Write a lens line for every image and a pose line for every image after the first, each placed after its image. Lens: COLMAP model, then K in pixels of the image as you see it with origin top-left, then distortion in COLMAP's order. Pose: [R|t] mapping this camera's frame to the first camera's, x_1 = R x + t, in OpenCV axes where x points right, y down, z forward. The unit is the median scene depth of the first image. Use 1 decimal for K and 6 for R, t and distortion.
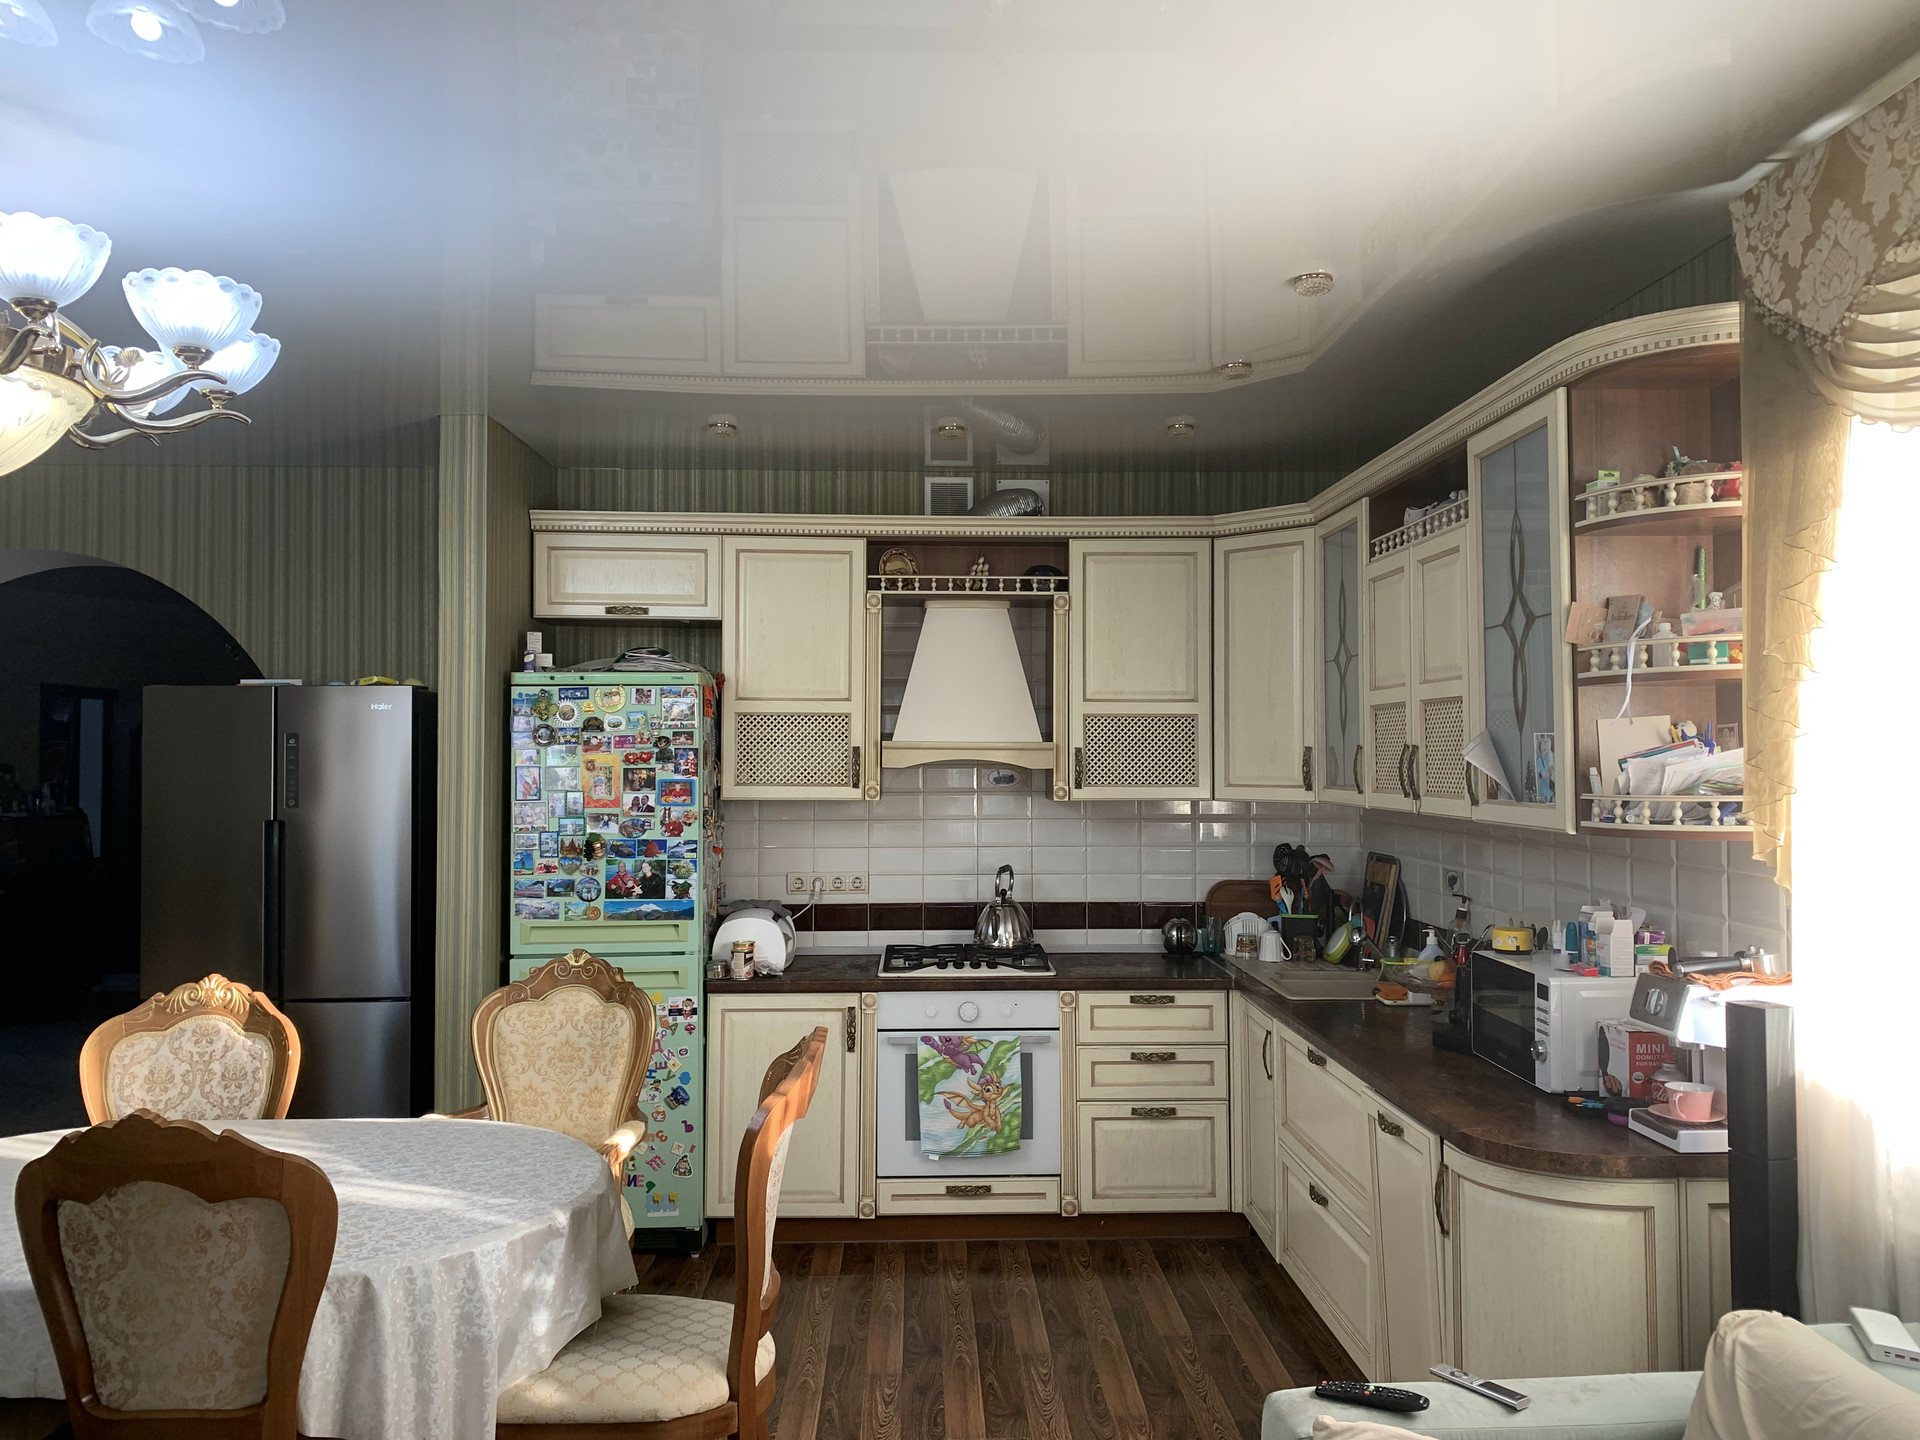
lens RADIAL K [[1460.7, 0, 958.1], [0, 1460.7, 702.9], [0, 0, 1]] dist [0.043296, -0.084579]
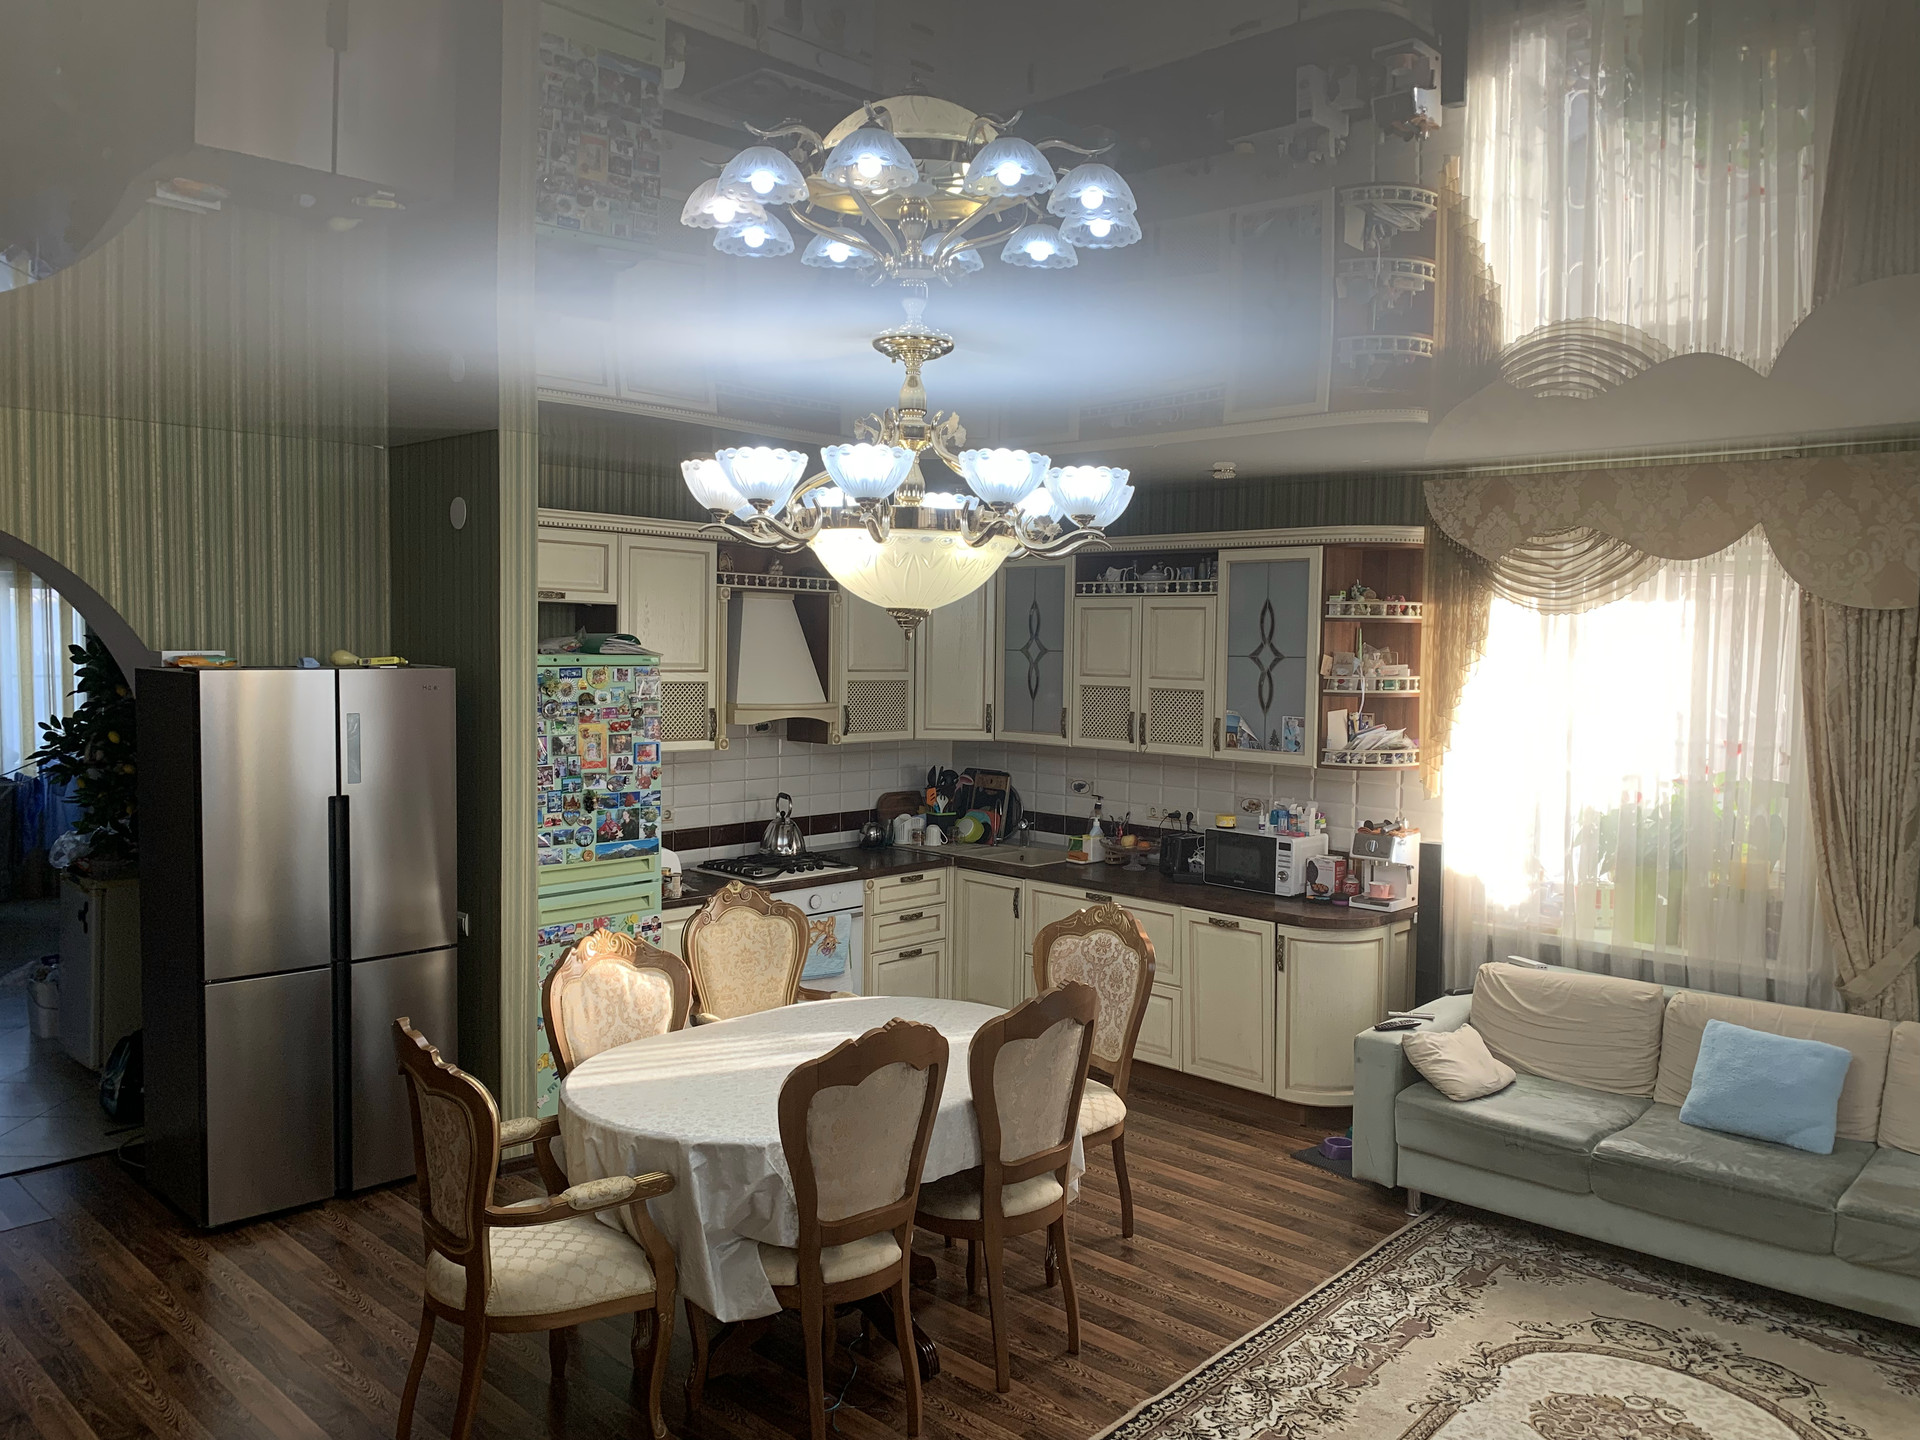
lens RADIAL K [[1460.7, 0, 937.9], [0, 1460.7, 709.7], [0, 0, 1]] dist [0.043296, -0.084579]
pose [[0.716397, -0.022481, 0.697331, -0.876725], [-0.041871, 0.996294, 0.075136, -0.078252], [-0.696436, -0.083025, 0.712800, -0.049196]]
